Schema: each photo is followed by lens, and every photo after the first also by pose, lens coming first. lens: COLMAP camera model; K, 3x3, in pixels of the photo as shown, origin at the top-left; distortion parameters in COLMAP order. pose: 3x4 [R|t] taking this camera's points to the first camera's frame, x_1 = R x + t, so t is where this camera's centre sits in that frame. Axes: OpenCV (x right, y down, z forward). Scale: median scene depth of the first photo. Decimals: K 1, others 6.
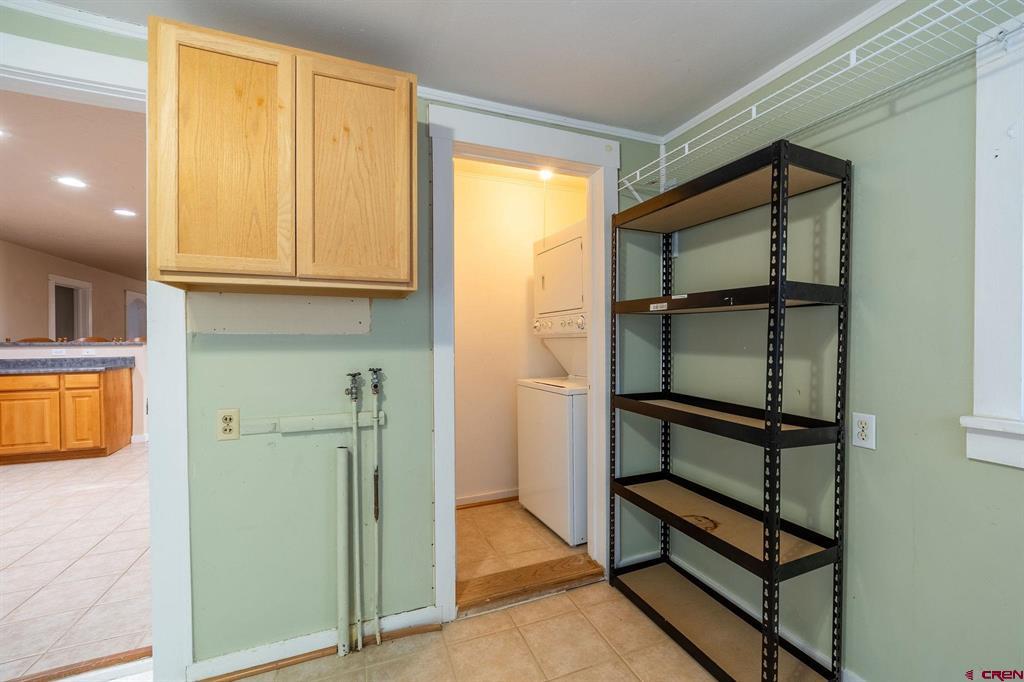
lens RADIAL K [[409.3, 0, 511.3], [0, 409.3, 342.4], [0, 0, 1]] dist [-0.015825, -0.000180]
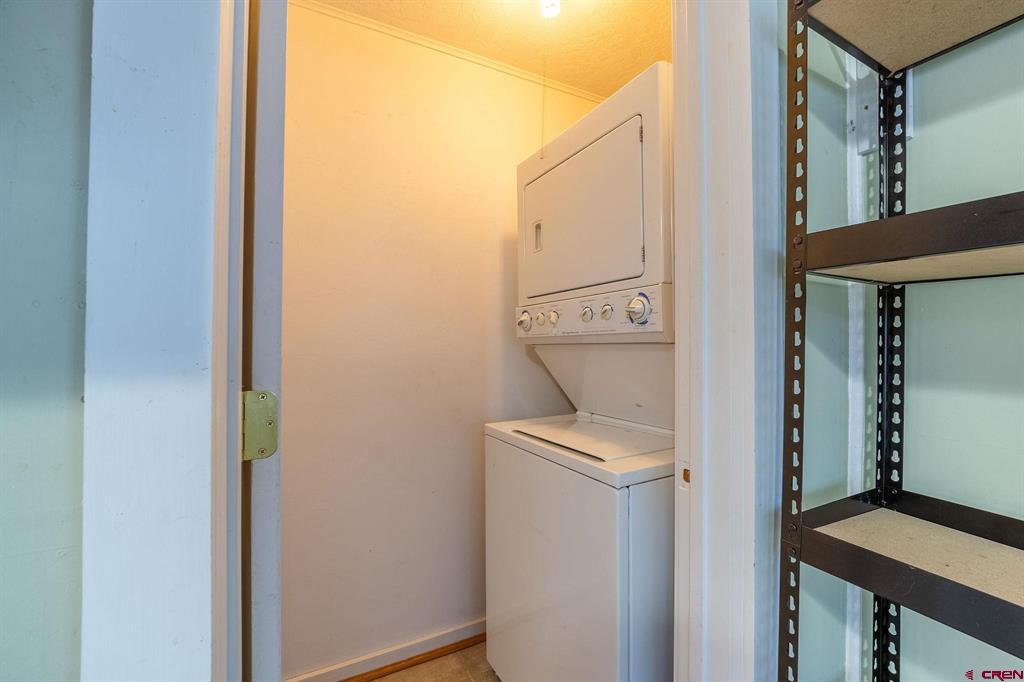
lens RADIAL K [[409.3, 0, 509.7], [0, 409.3, 344.8], [0, 0, 1]] dist [-0.015825, -0.000180]
pose [[0.995131, 0.007825, 0.098246, -0.006884], [-0.006891, 0.999928, -0.009845, -0.004774], [-0.098316, 0.009120, 0.995114, 0.508088]]
